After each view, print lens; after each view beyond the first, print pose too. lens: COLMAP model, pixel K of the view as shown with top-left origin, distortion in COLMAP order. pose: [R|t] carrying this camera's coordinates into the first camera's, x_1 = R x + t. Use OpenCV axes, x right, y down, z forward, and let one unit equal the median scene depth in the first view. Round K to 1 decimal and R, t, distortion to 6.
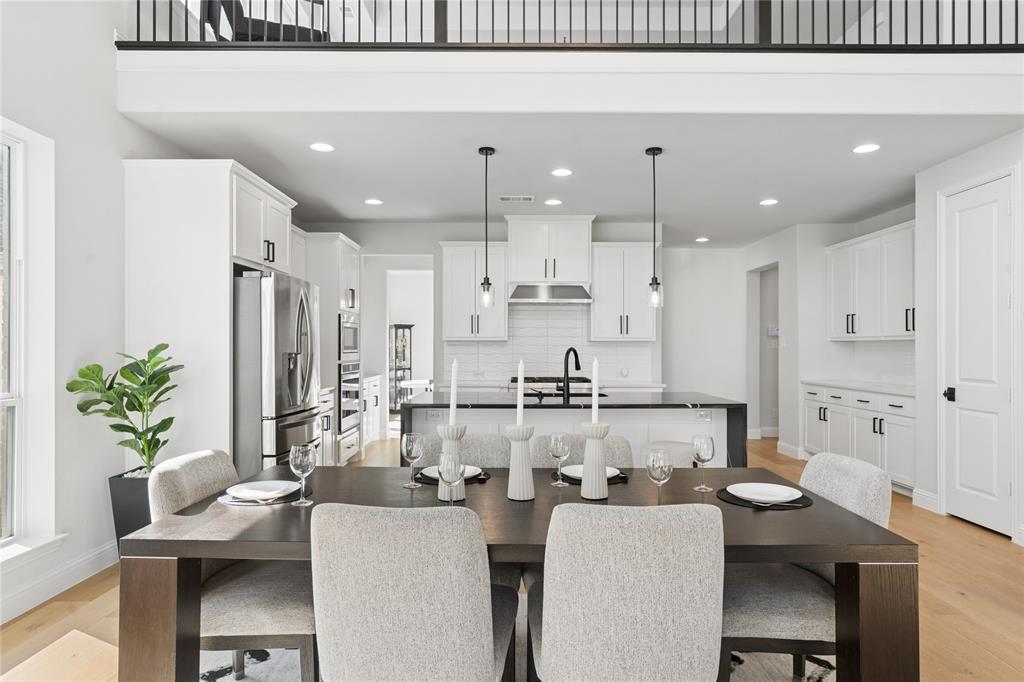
lens RADIAL K [[604.7, 0, 515.3], [0, 604.7, 343.6], [0, 0, 1]] dist [-0.001132, -0.000026]
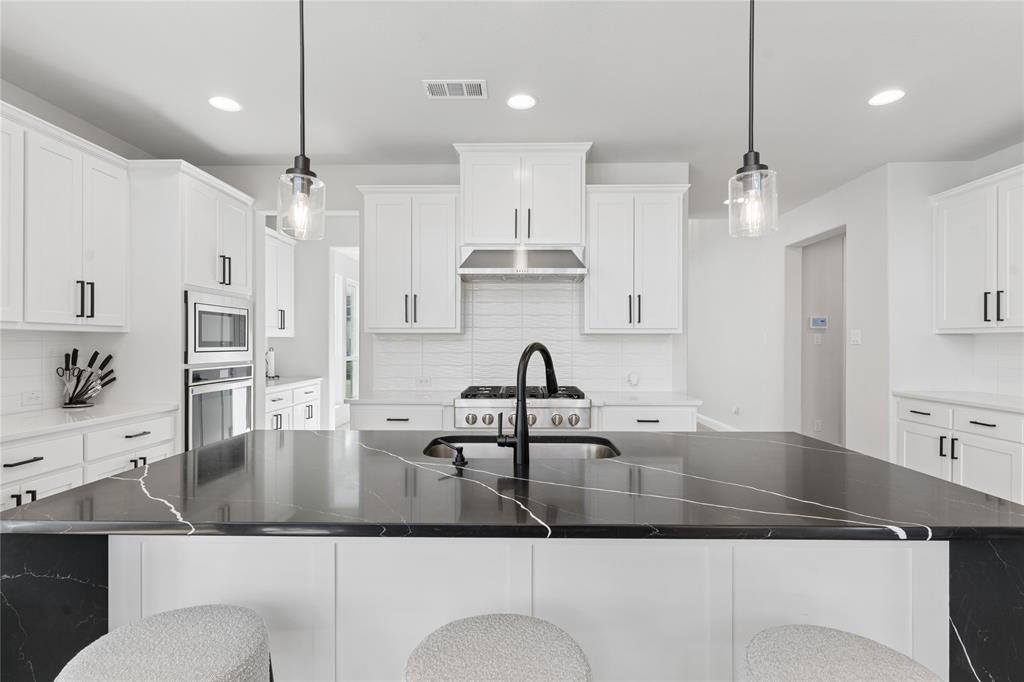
lens RADIAL K [[486.8, 0, 511.6], [0, 486.8, 343.4], [0, 0, 1]] dist [0.000691, 0.000040]
pose [[0.999576, -0.000094, -0.029116, 0.065441], [0.000269, 0.999982, 0.006020, 0.003502], [0.029115, -0.006026, 0.999558, 0.499416]]
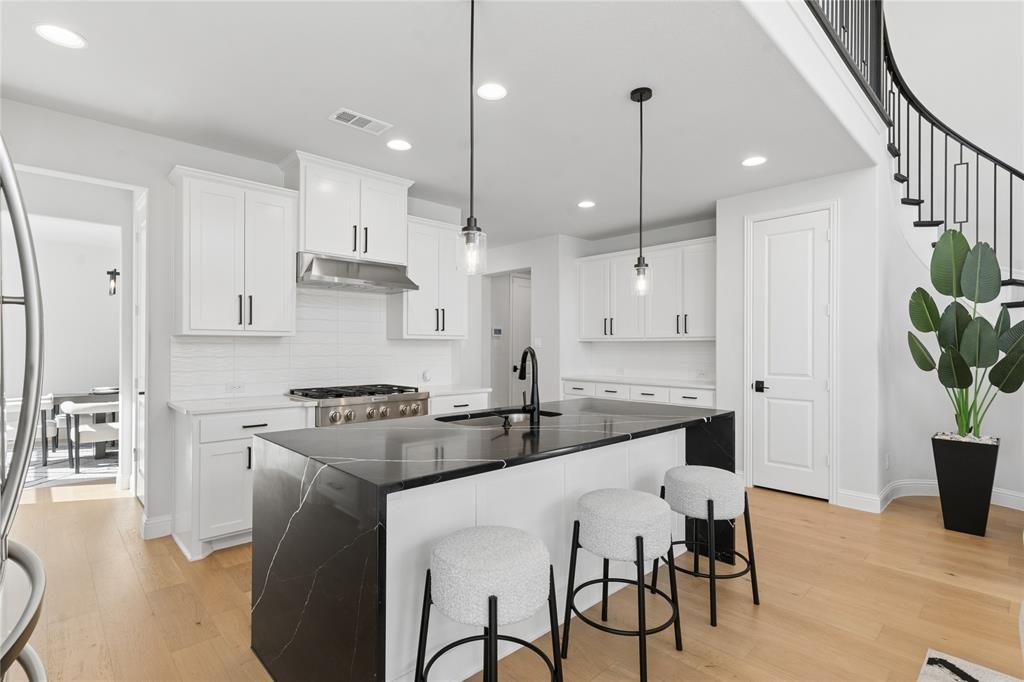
lens RADIAL K [[493.3, 0, 514.5], [0, 493.3, 344.8], [0, 0, 1]] dist [-0.000702, -0.000017]
pose [[0.730565, 0.004034, 0.682831, -0.229672], [-0.005333, 0.999986, -0.000202, 0.003139], [-0.682822, -0.003494, 0.730576, 0.461996]]
